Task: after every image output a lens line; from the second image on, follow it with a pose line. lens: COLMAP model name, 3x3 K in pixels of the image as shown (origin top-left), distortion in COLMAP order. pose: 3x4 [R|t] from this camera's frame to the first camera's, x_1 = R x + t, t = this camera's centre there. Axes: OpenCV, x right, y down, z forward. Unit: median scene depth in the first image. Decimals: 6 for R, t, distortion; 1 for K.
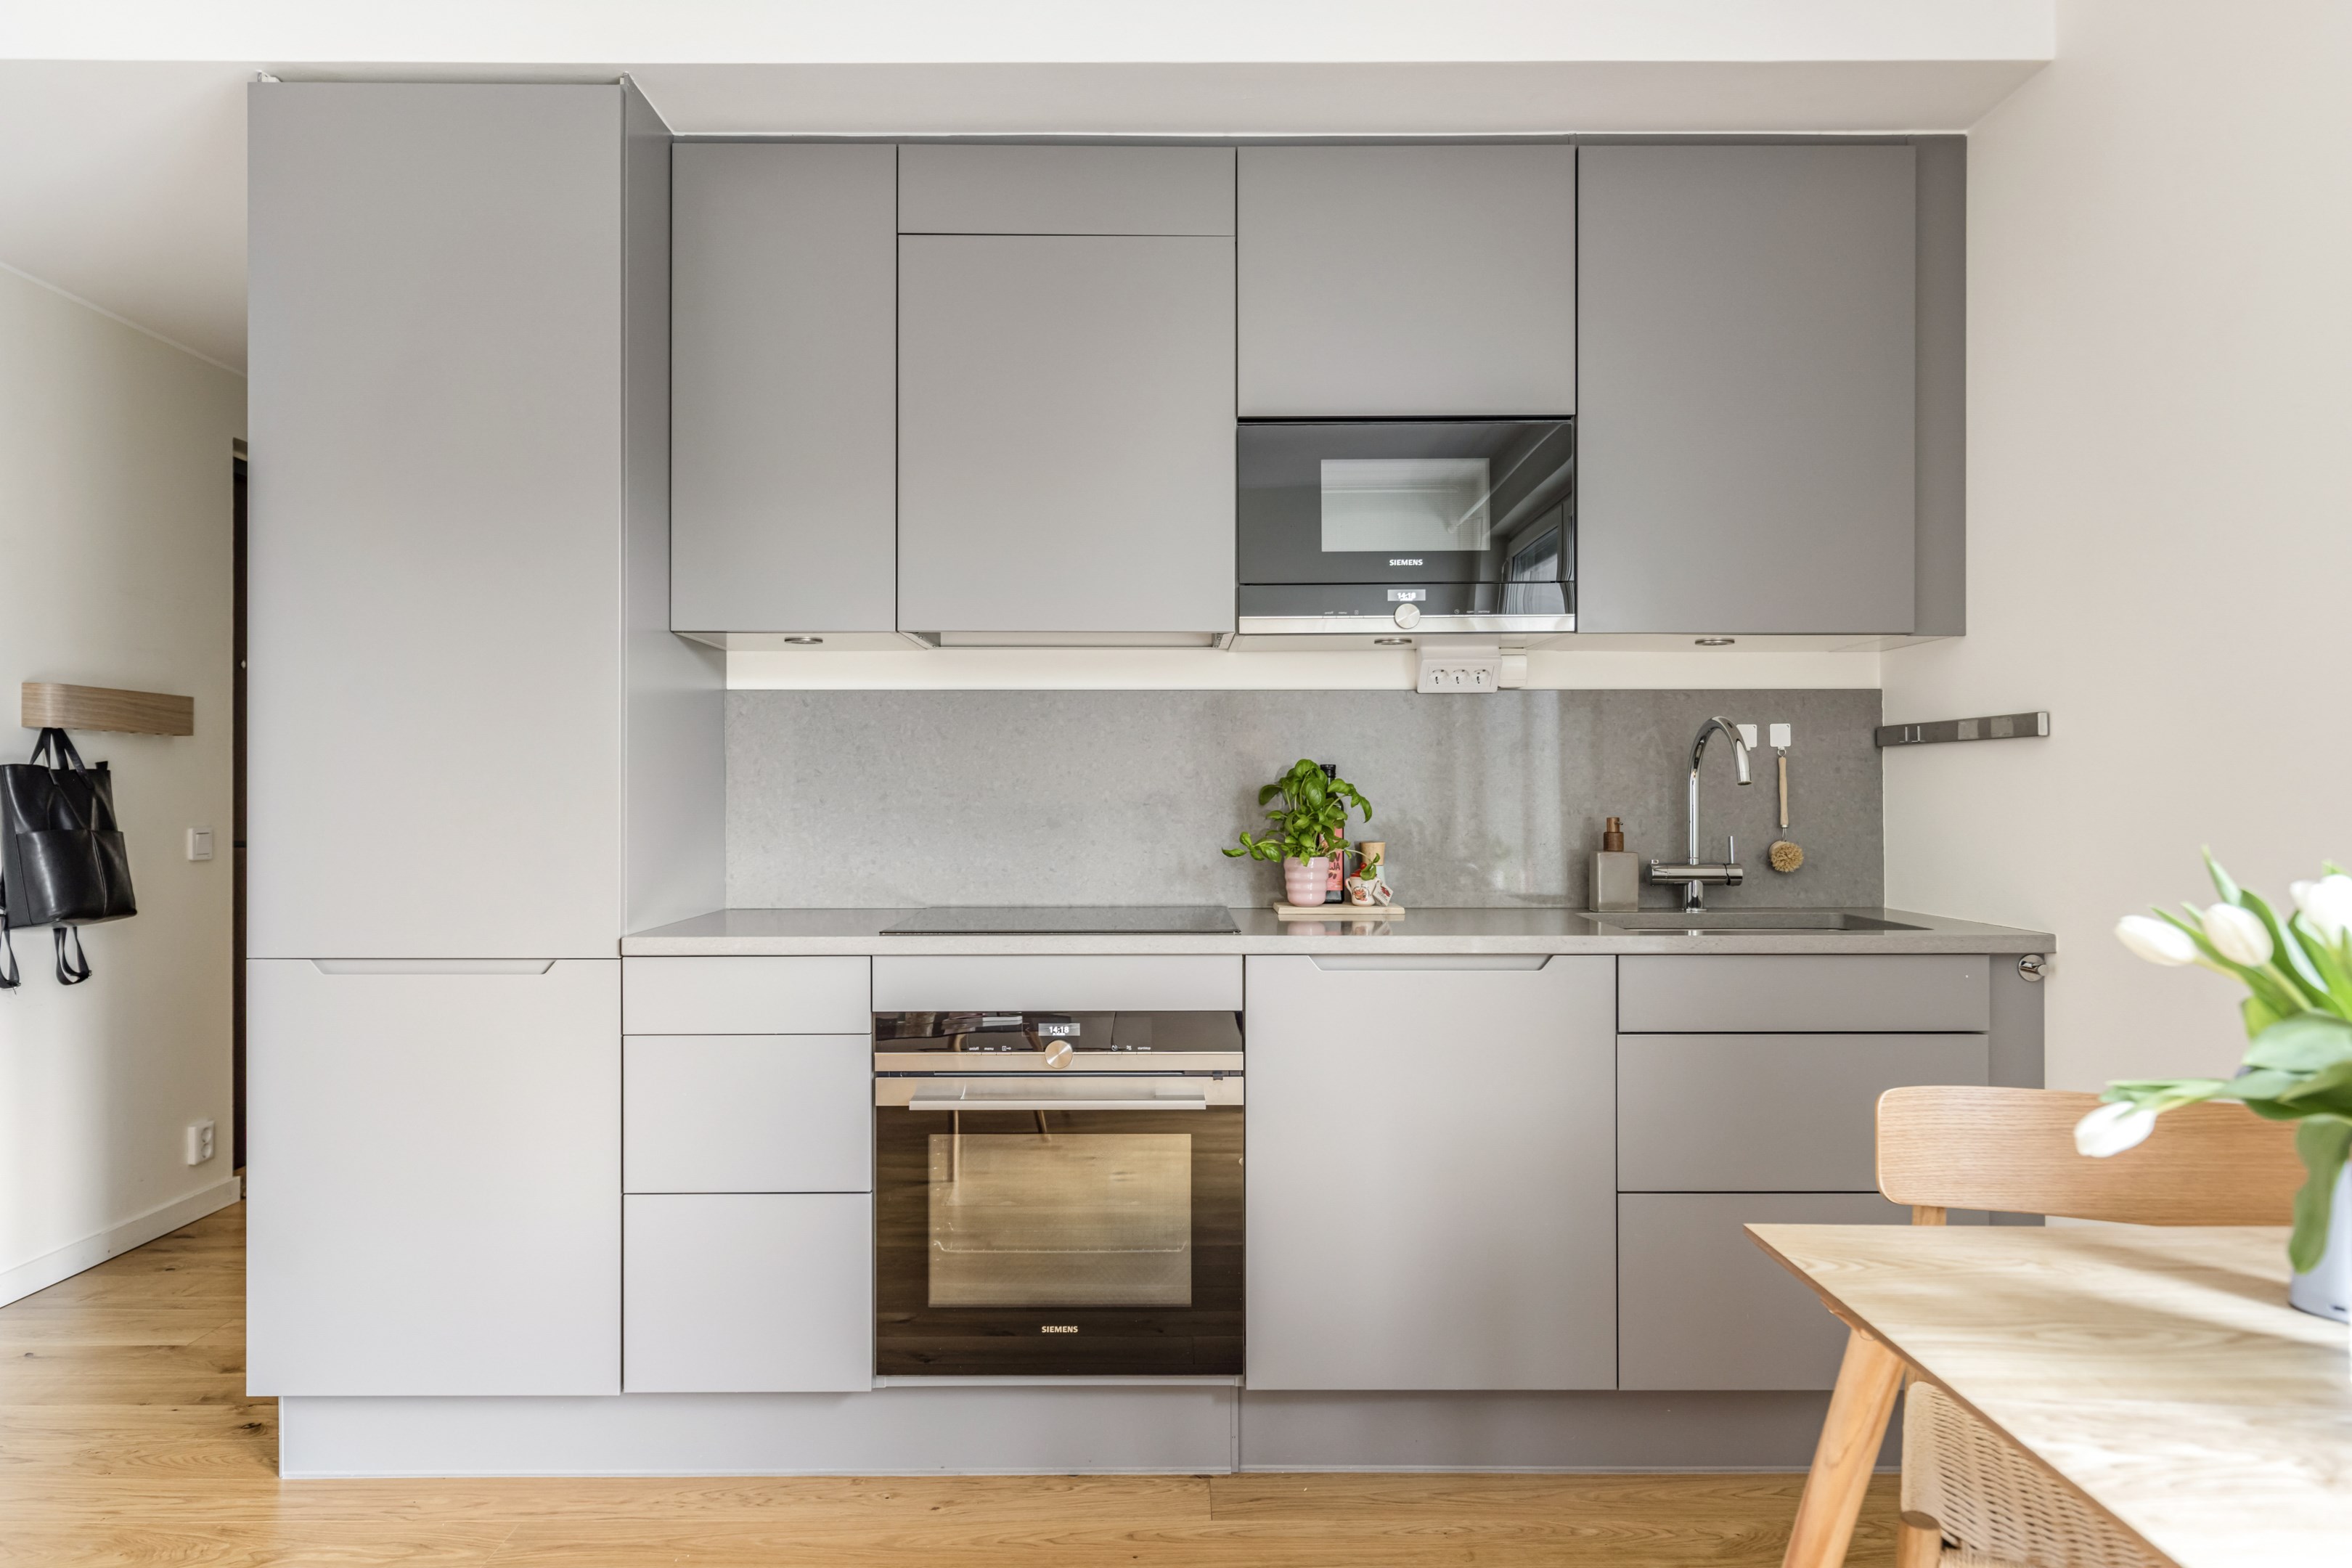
lens RADIAL K [[1516.7, 0, 1164.2], [0, 1516.7, 794.8], [0, 0, 1]] dist [0.004725, -0.000923]
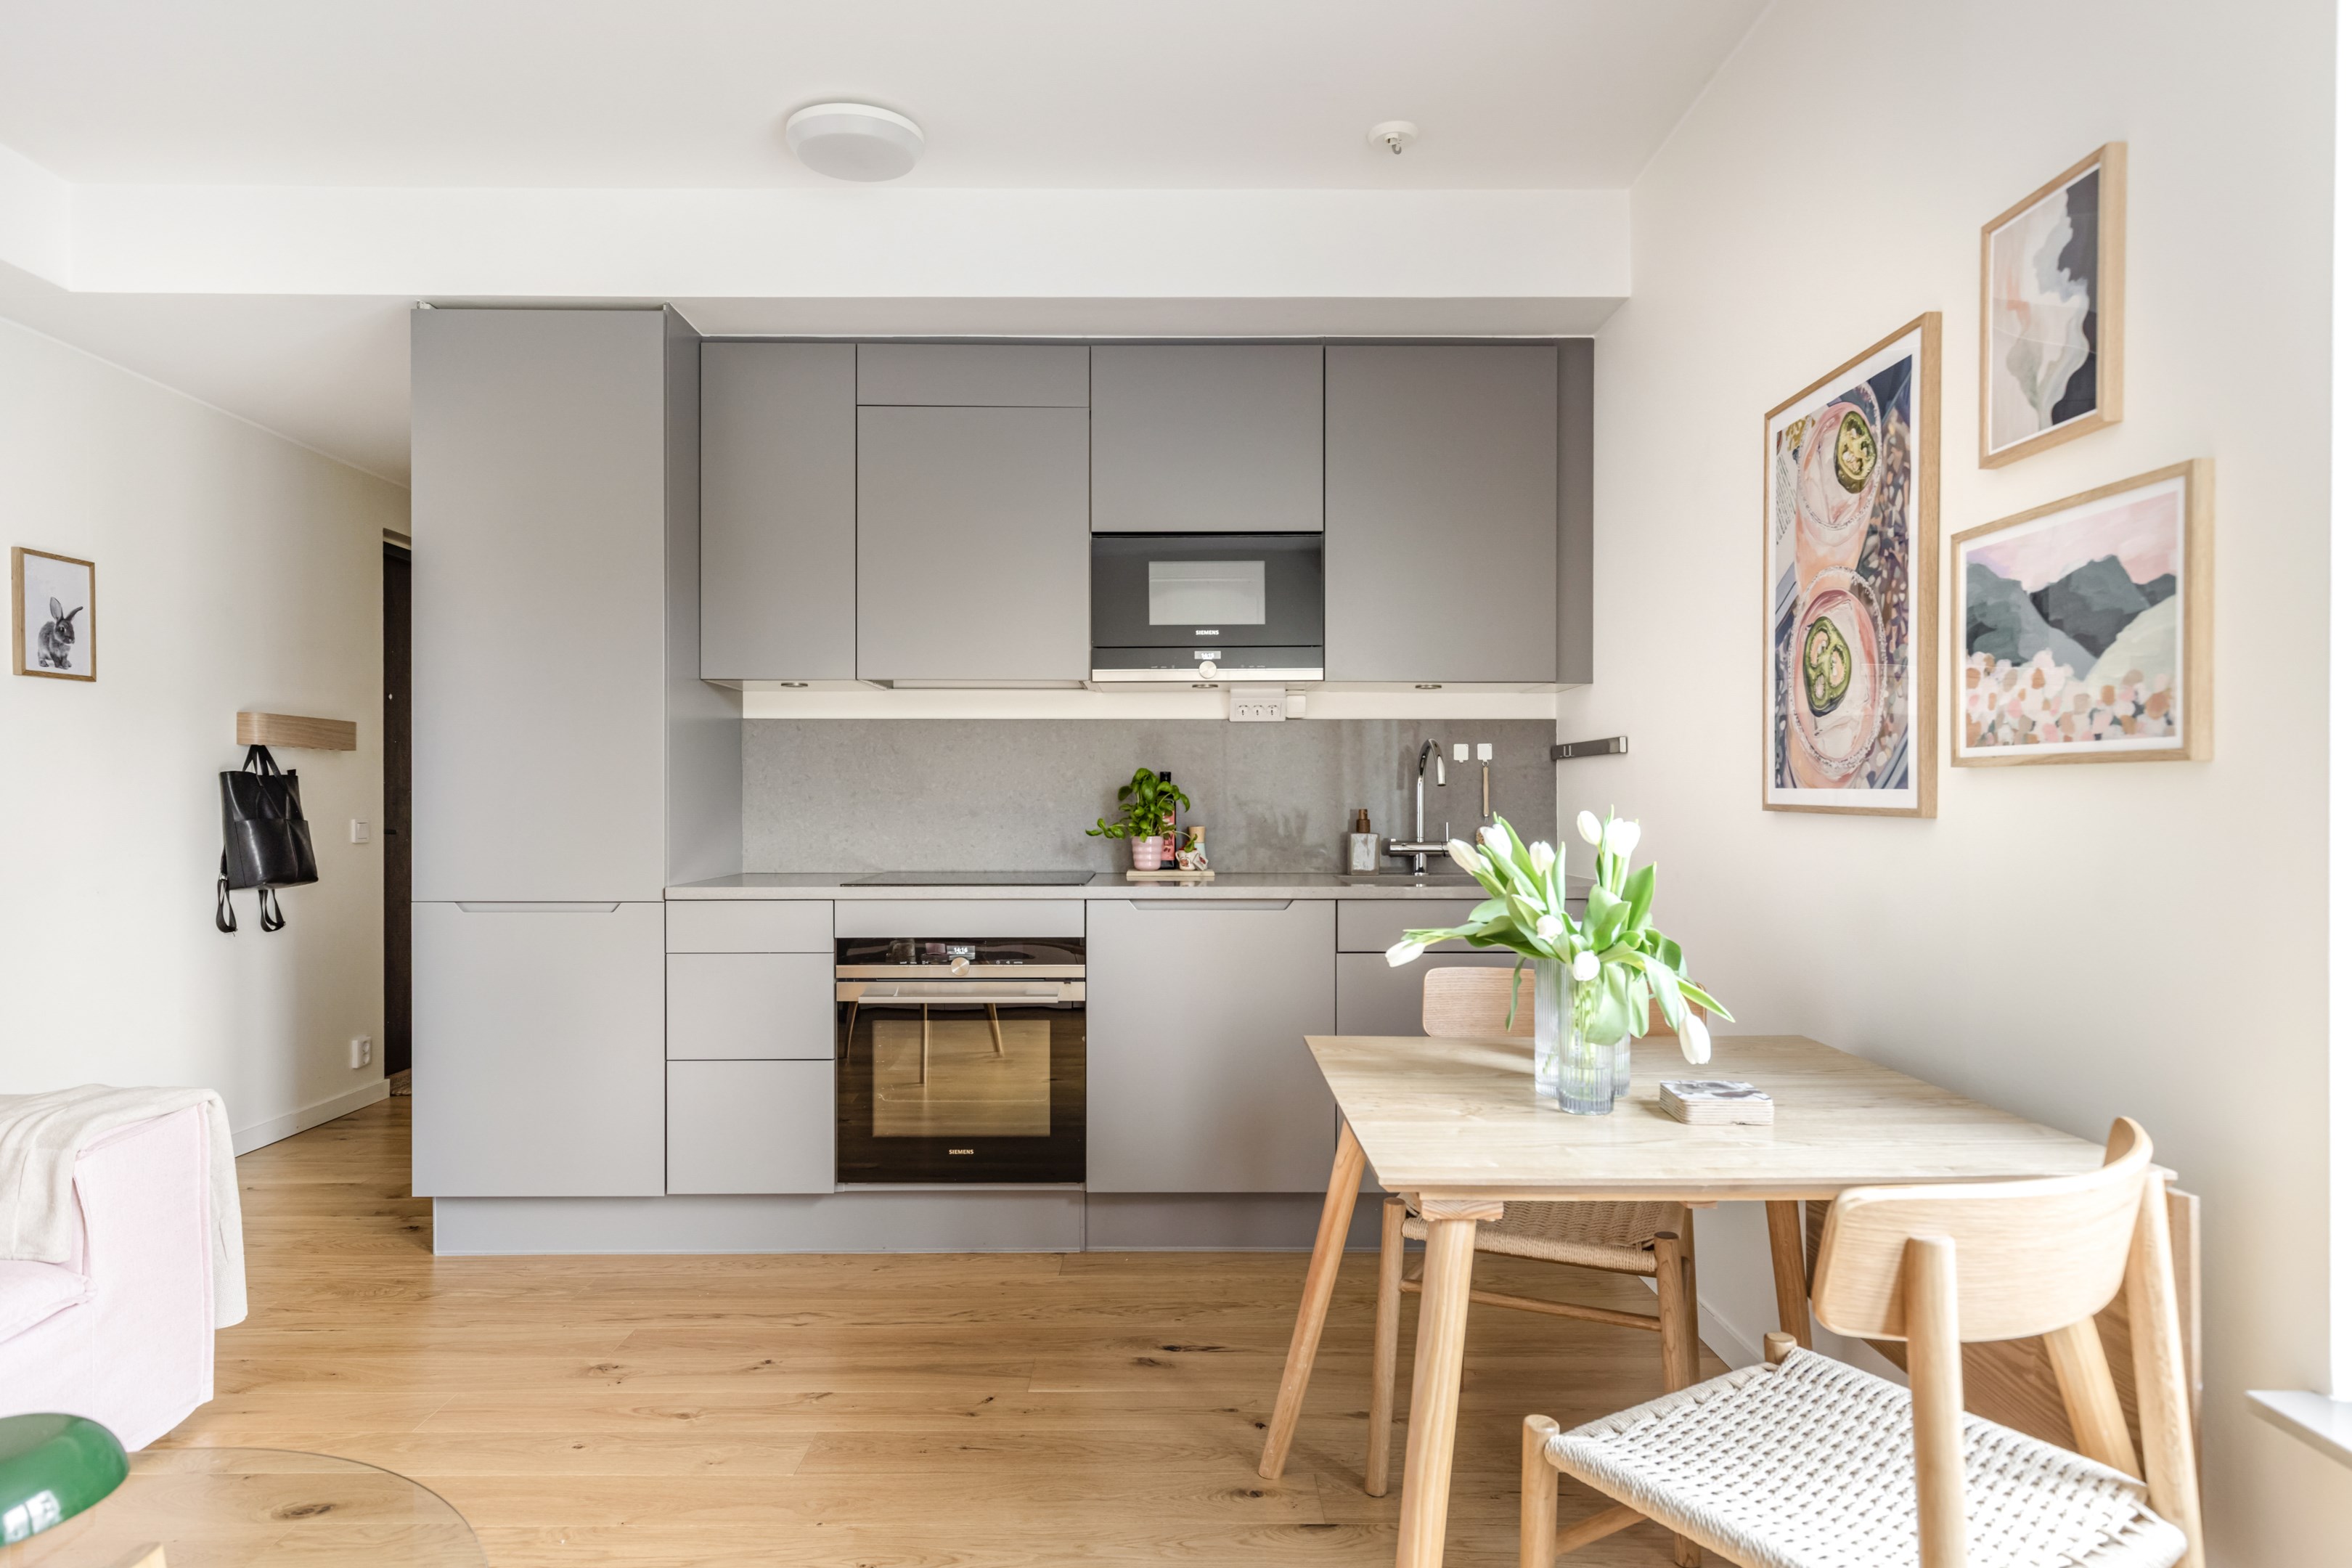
lens RADIAL K [[1314.7, 0, 1167.0], [0, 1314.7, 806.9], [0, 0, 1]] dist [0.009532, -0.003871]
pose [[0.999992, 0.000530, 0.004052, 0.117259], [-0.000550, 0.999988, 0.004845, 0.007756], [-0.004049, -0.004847, 0.999980, -0.264513]]
